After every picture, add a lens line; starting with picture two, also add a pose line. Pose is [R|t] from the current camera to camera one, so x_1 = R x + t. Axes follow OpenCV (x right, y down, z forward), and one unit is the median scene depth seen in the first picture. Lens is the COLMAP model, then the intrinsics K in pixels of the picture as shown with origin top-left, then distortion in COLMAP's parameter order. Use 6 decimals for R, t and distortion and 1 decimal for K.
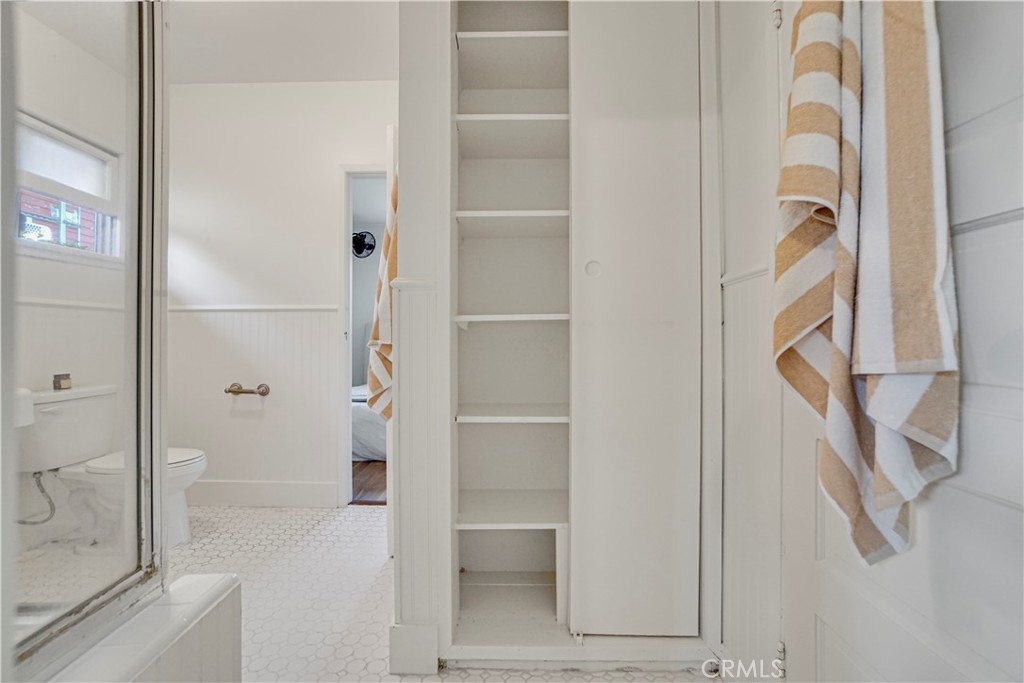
lens RADIAL K [[463.6, 0, 514.5], [0, 463.6, 336.0], [0, 0, 1]] dist [-0.062078, 0.024410]
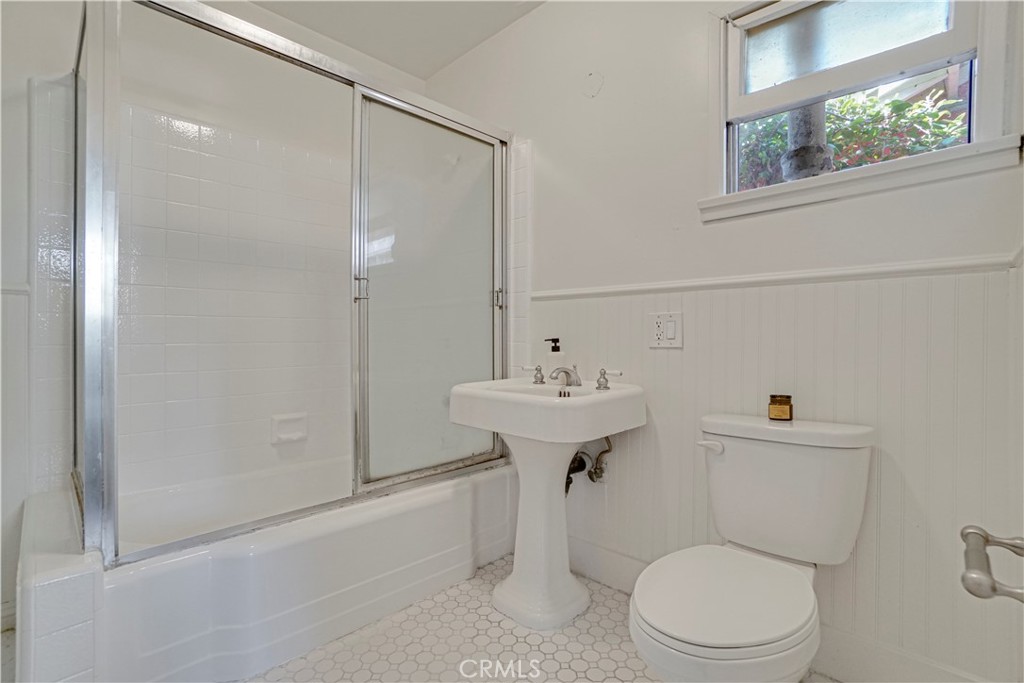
lens RADIAL K [[478.1, 0, 510.8], [0, 478.1, 334.8], [0, 0, 1]] dist [-0.066257, 0.027370]
pose [[-0.711646, 0.001982, -0.702535, -0.314304], [0.009697, 0.999928, -0.007002, 0.005553], [0.702471, -0.011795, -0.711614, 1.191489]]
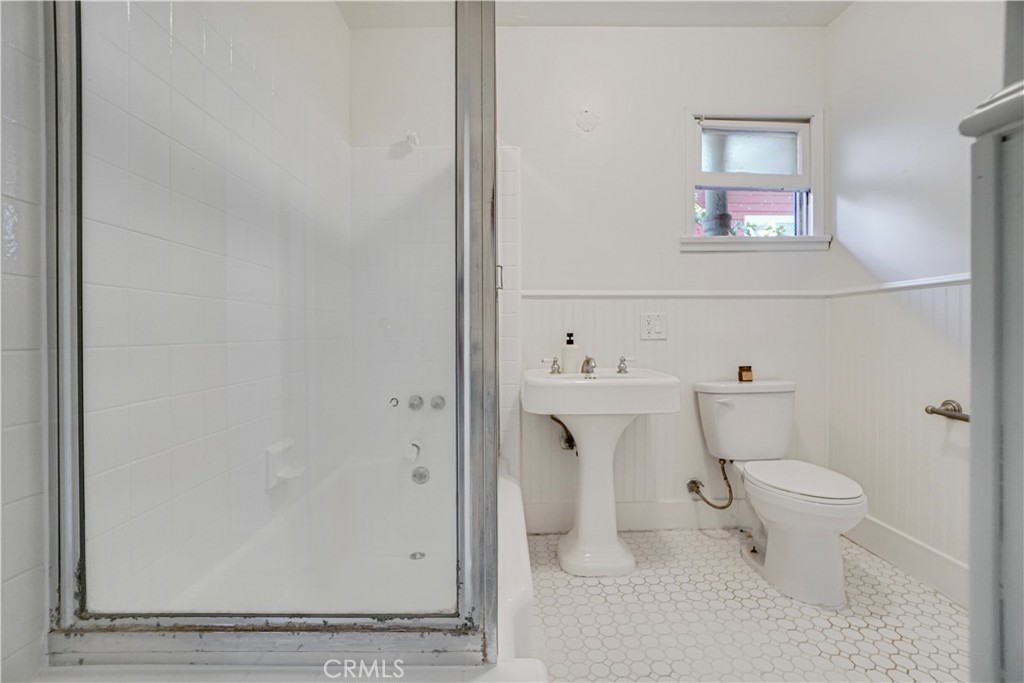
lens RADIAL K [[463.6, 0, 514.5], [0, 463.6, 336.0], [0, 0, 1]] dist [-0.062078, 0.024410]
pose [[0.001000, 0.009214, -0.999957, -0.006189], [0.014087, 0.999858, 0.009227, 0.002242], [0.999900, -0.014095, 0.000870, 0.491323]]
